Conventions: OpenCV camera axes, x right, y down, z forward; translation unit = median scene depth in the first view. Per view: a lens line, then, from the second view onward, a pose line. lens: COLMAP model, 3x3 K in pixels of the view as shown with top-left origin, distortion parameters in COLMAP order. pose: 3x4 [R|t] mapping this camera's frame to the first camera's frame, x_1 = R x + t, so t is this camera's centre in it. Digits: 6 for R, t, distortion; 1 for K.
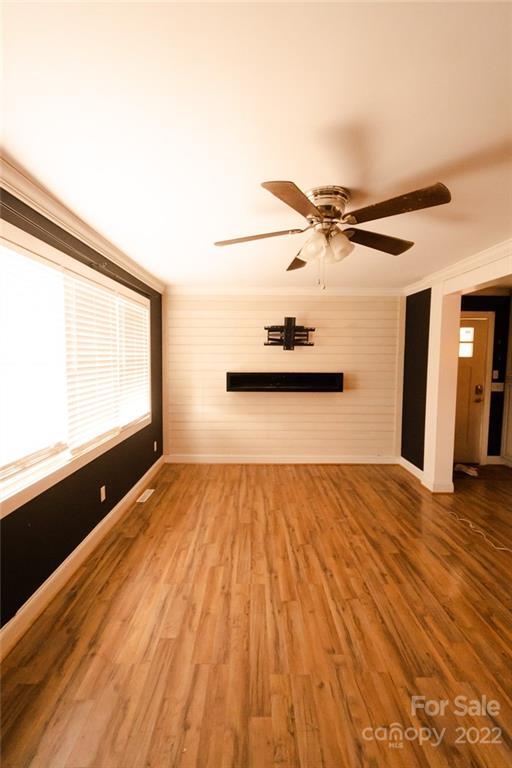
lens RADIAL K [[348.4, 0, 252.8], [0, 348.4, 387.4], [0, 0, 1]] dist [0.004610, 0.000151]
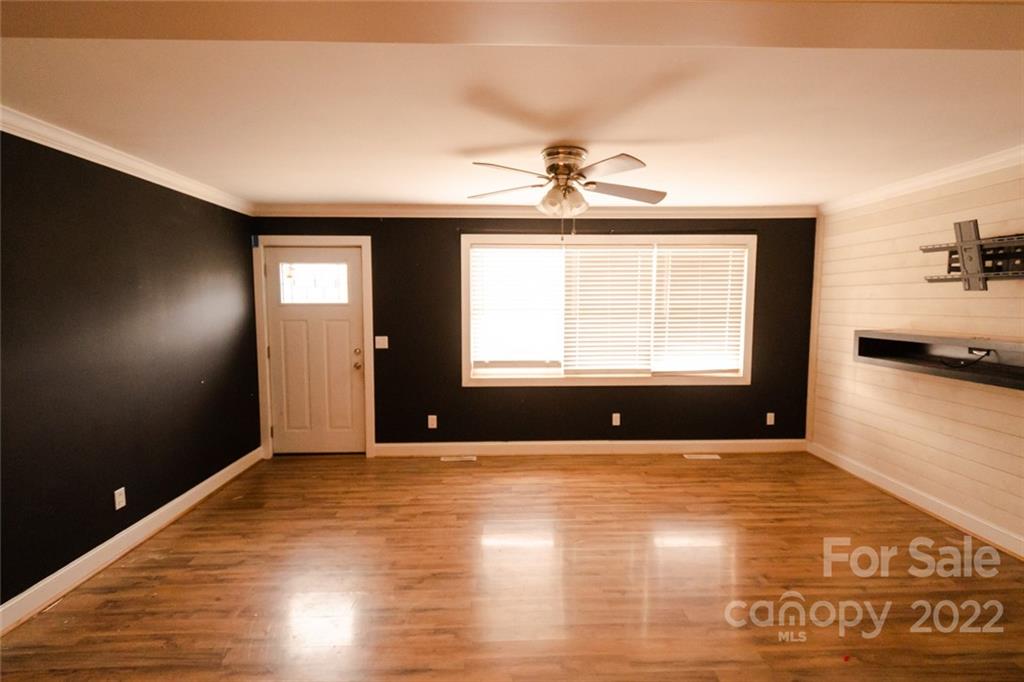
lens RADIAL K [[464.6, 0, 514.9], [0, 464.6, 338.7], [0, 0, 1]] dist [0.004610, 0.000151]
pose [[0.014964, 0.075348, -0.997045, 0.813441], [-0.084734, 0.993665, 0.073821, -0.041795], [0.996291, 0.083379, 0.021254, 0.427268]]
